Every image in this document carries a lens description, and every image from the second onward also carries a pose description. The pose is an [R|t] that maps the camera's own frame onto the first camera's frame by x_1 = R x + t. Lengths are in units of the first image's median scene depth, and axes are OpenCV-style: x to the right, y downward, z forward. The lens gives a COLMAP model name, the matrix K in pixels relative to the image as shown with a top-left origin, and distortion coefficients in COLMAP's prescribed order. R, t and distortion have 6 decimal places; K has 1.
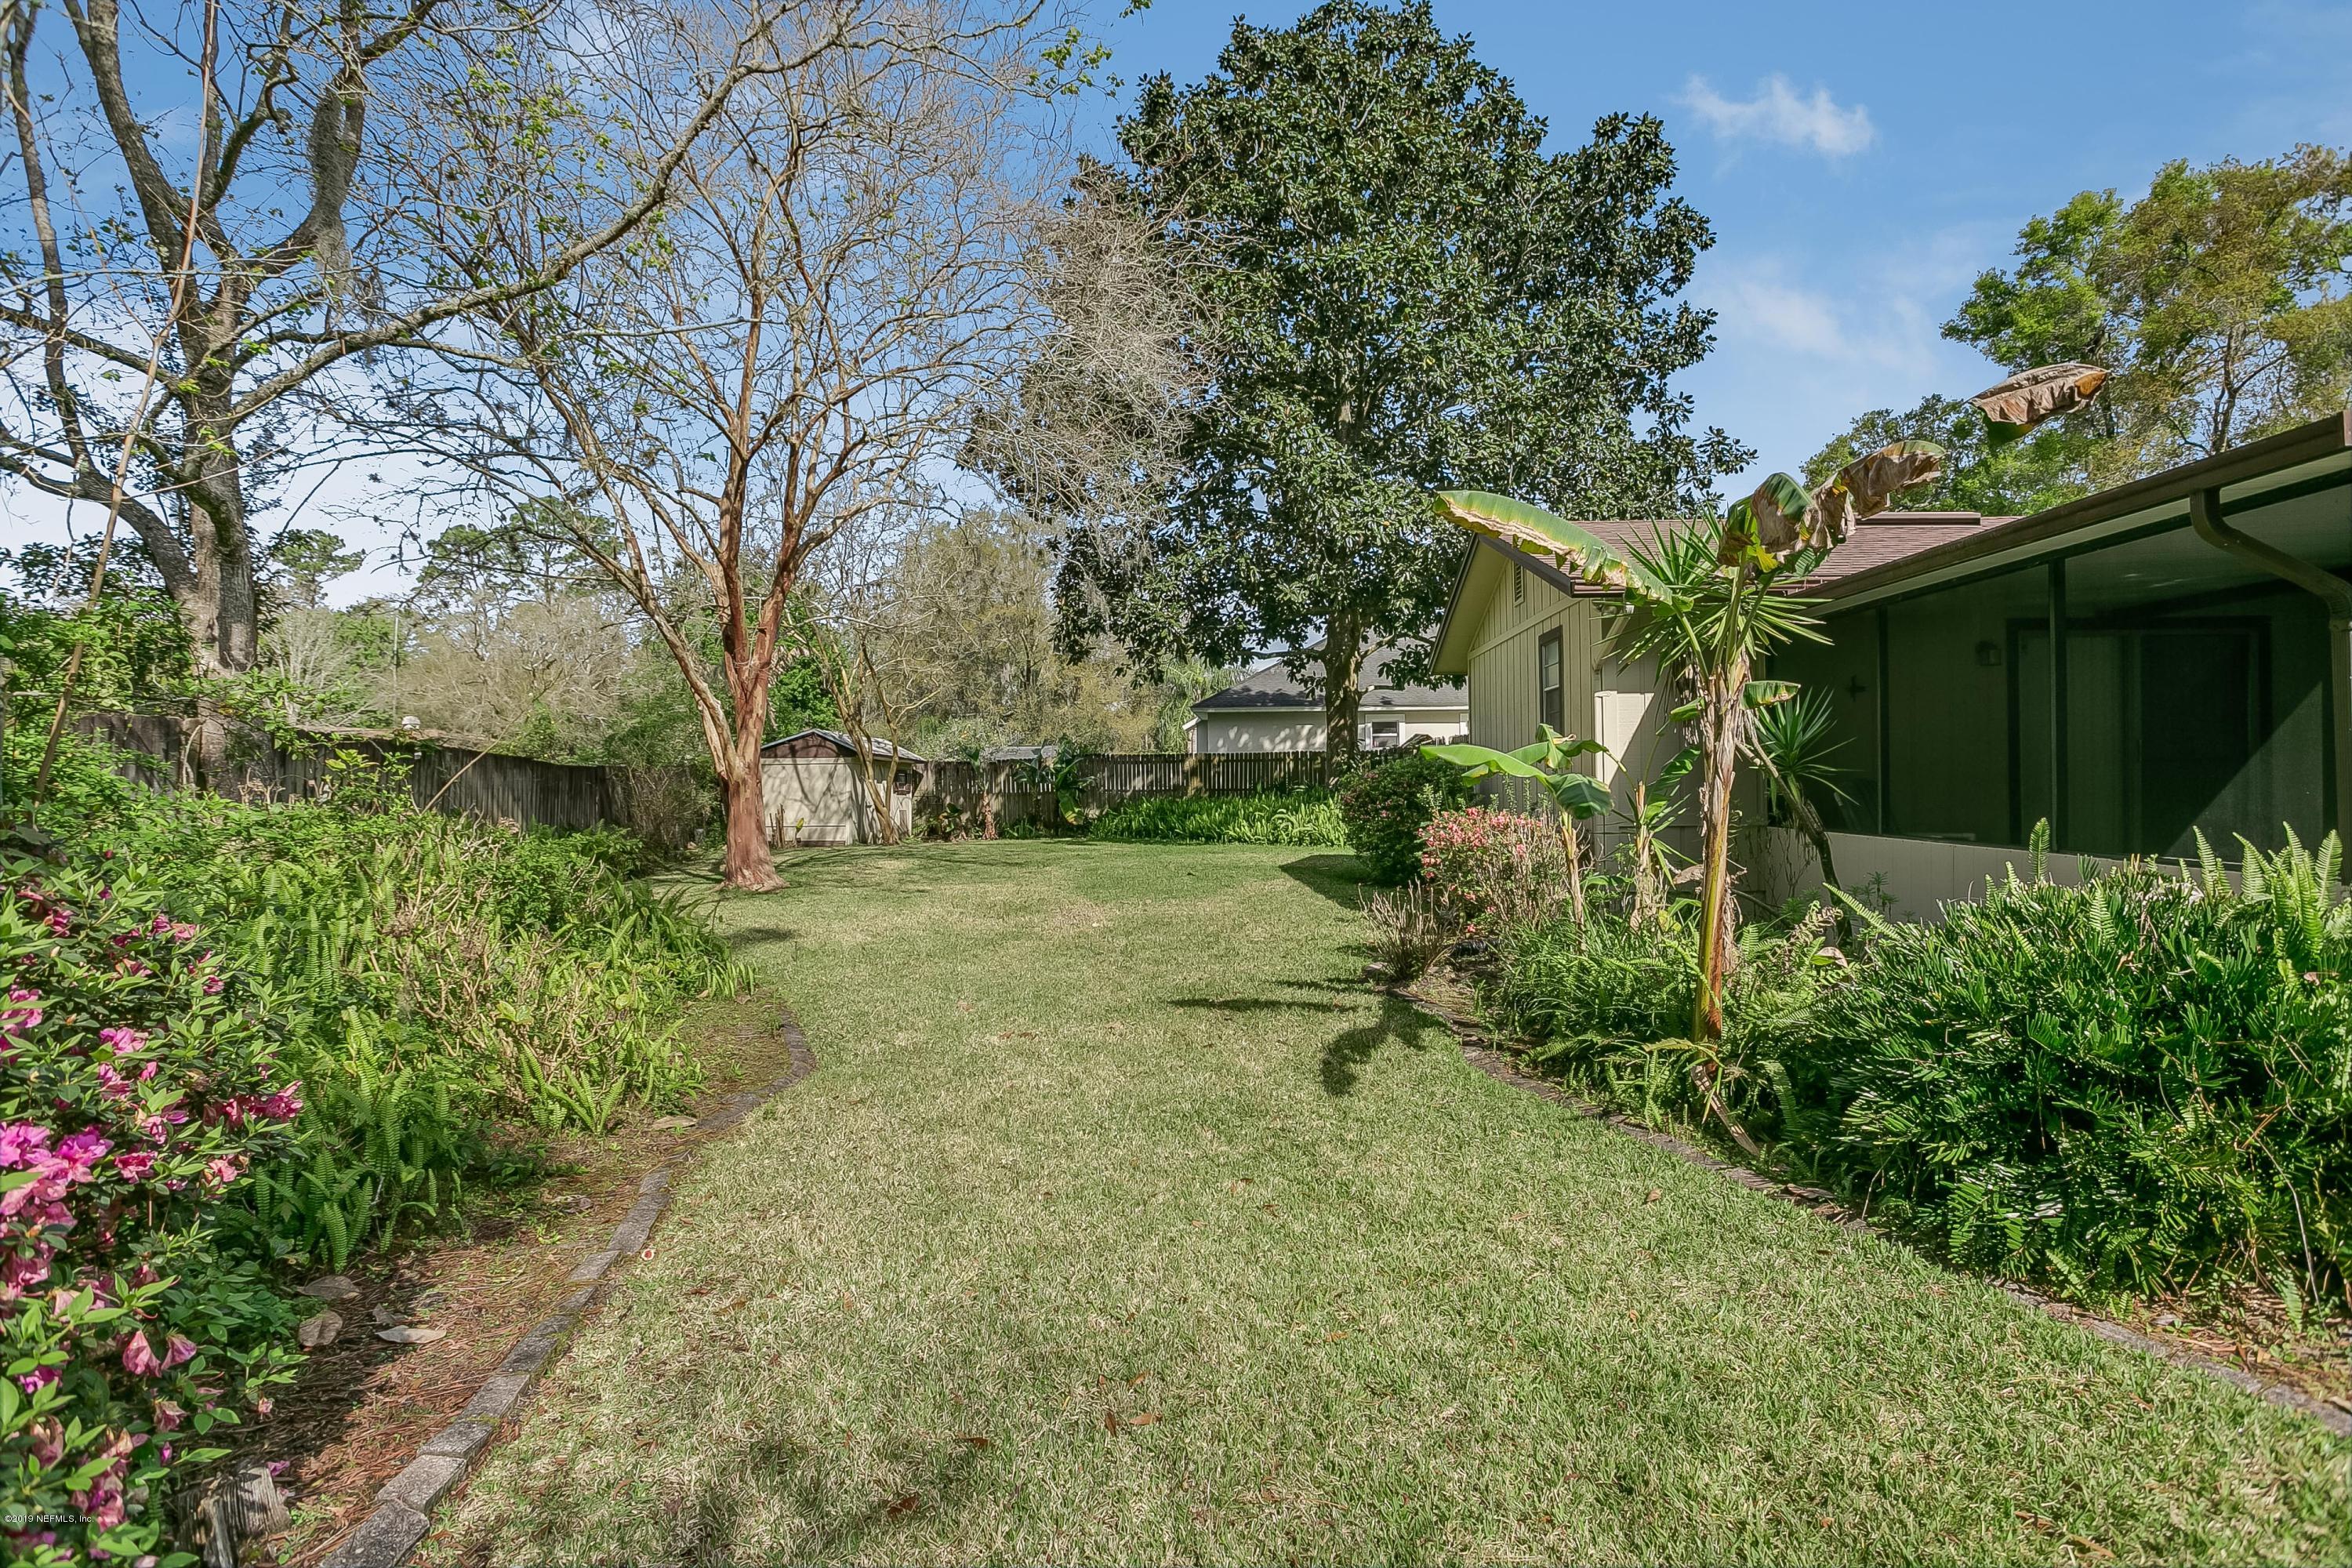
lens RADIAL K [[1175.6, 0, 1165.6], [0, 1175.6, 770.3], [0, 0, 1]] dist [-0.039350, 0.013998]
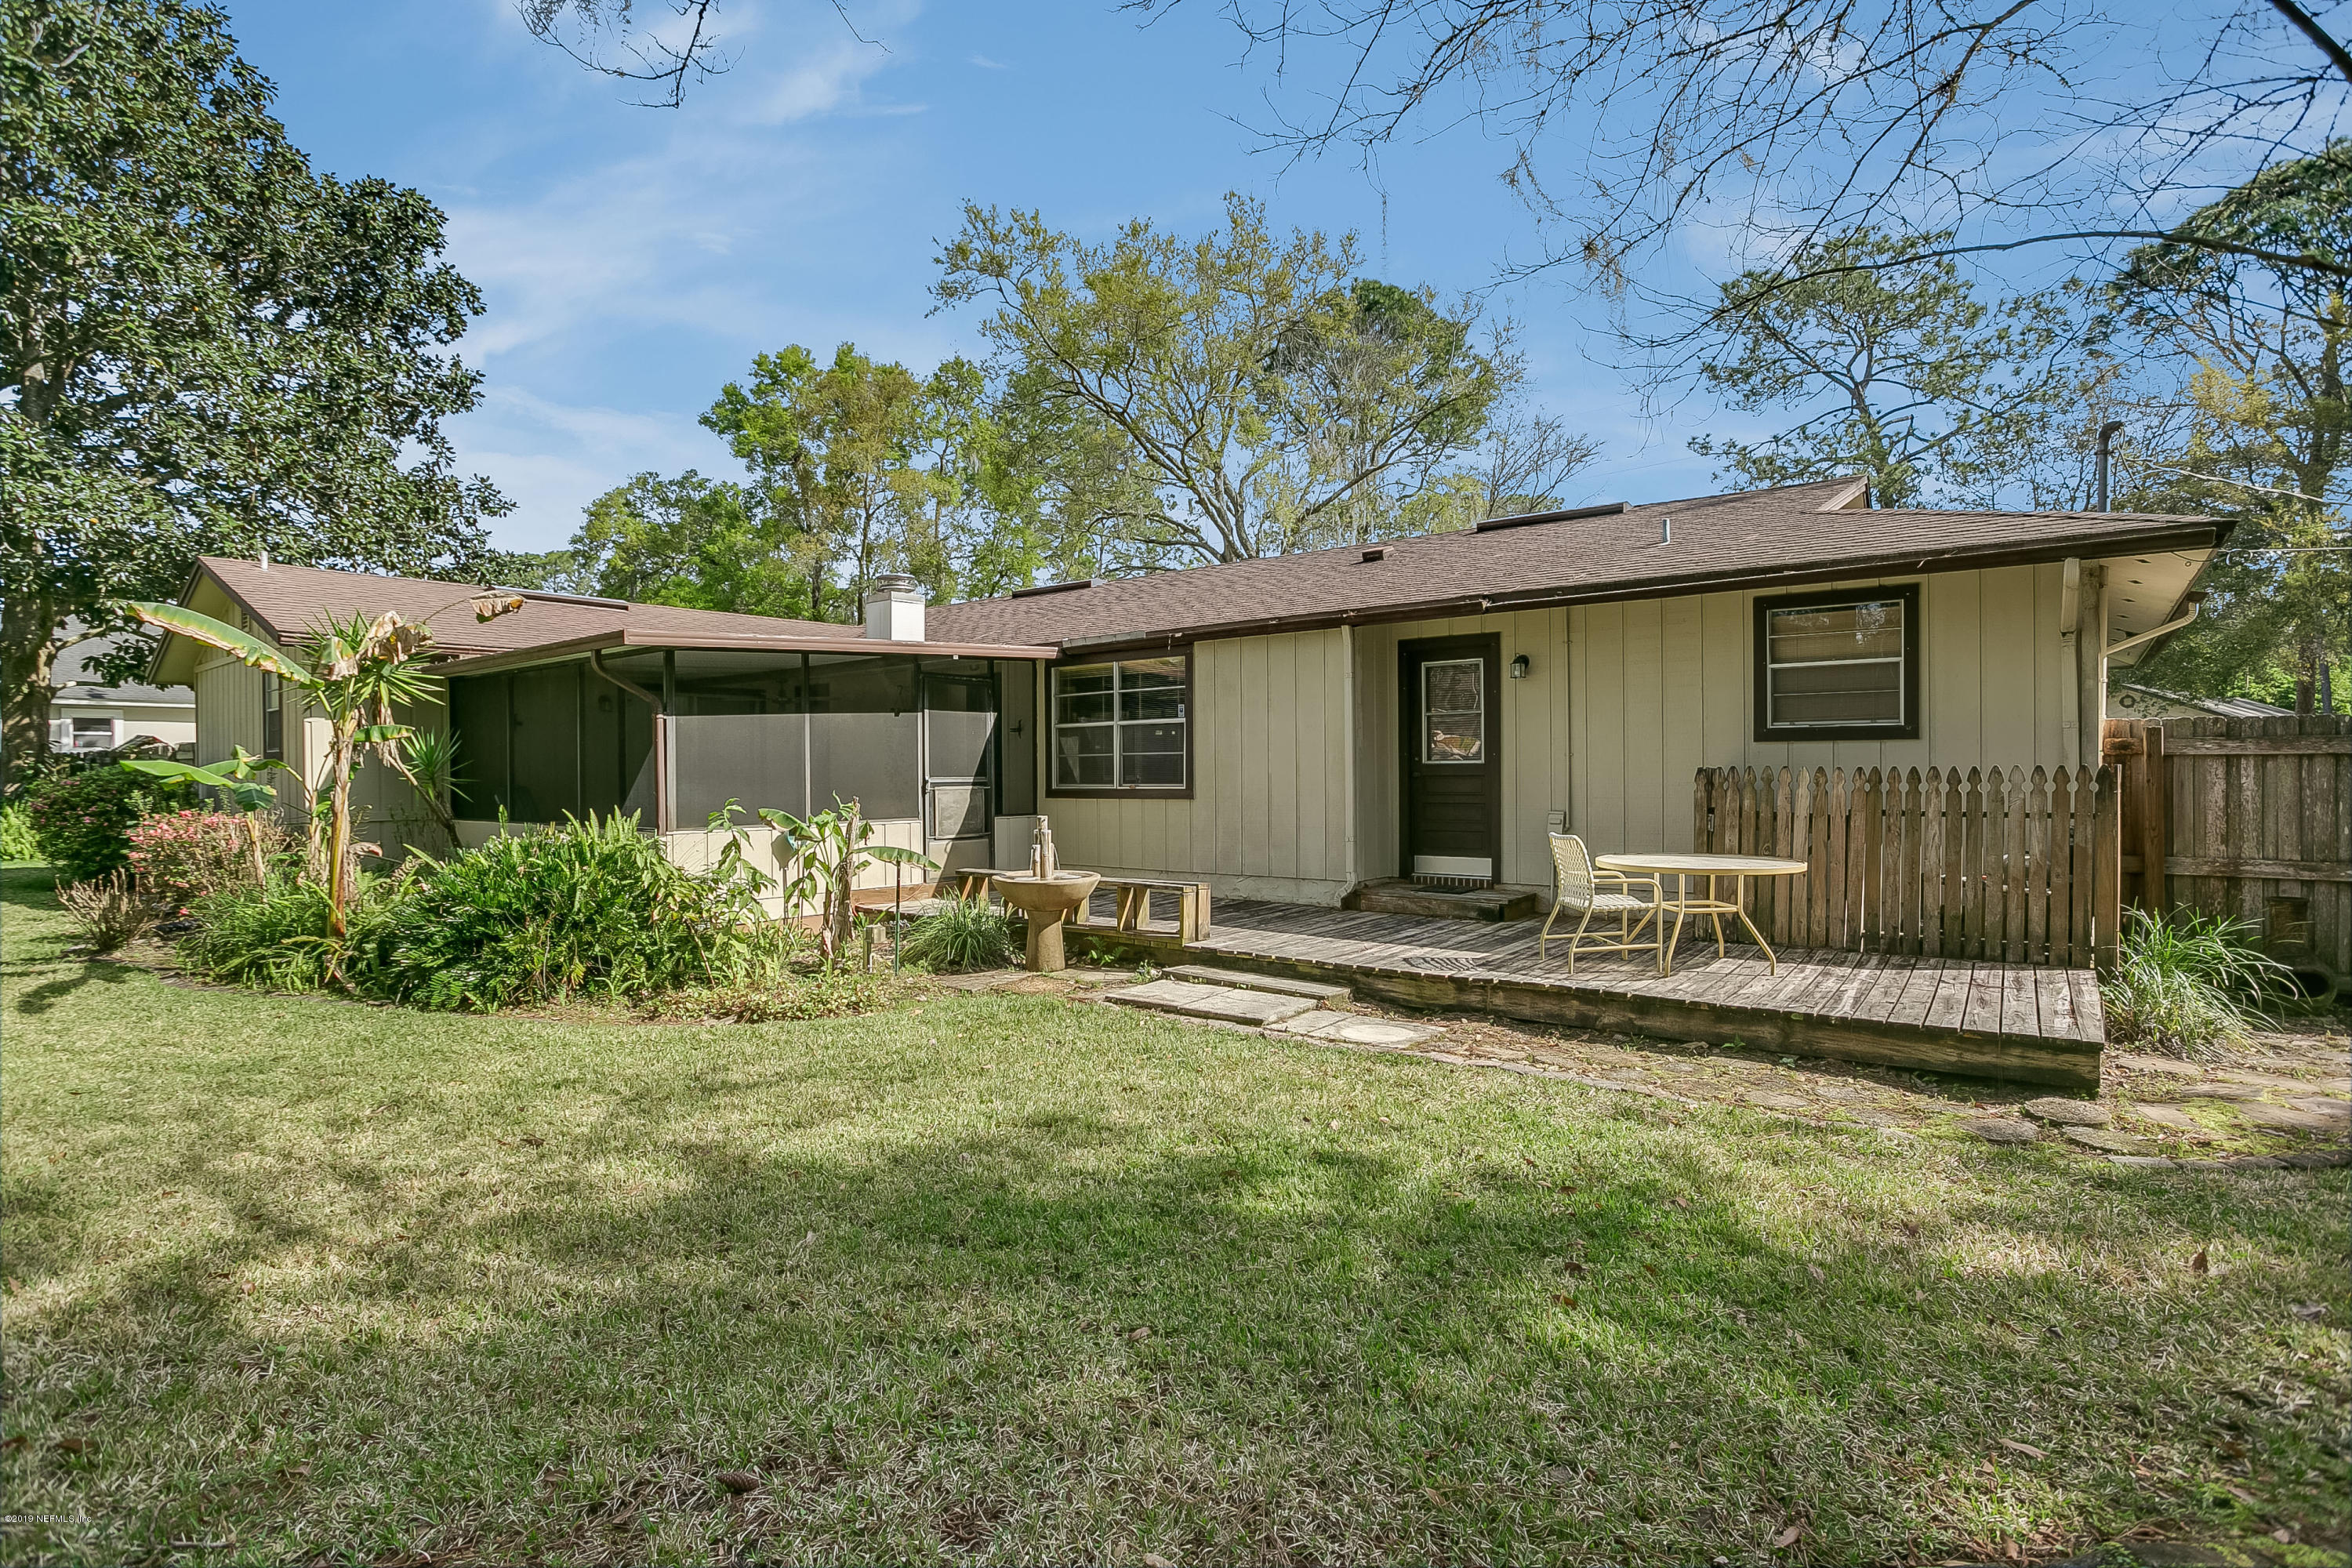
lens RADIAL K [[1175.6, 0, 1197.6], [0, 1175.6, 772.6], [0, 0, 1]] dist [-0.039350, 0.013998]
pose [[0.581465, 0.003642, 0.813563, -0.041628], [-0.003193, 0.999992, -0.002195, -0.003246], [-0.813565, -0.001321, 0.581472, -0.237297]]
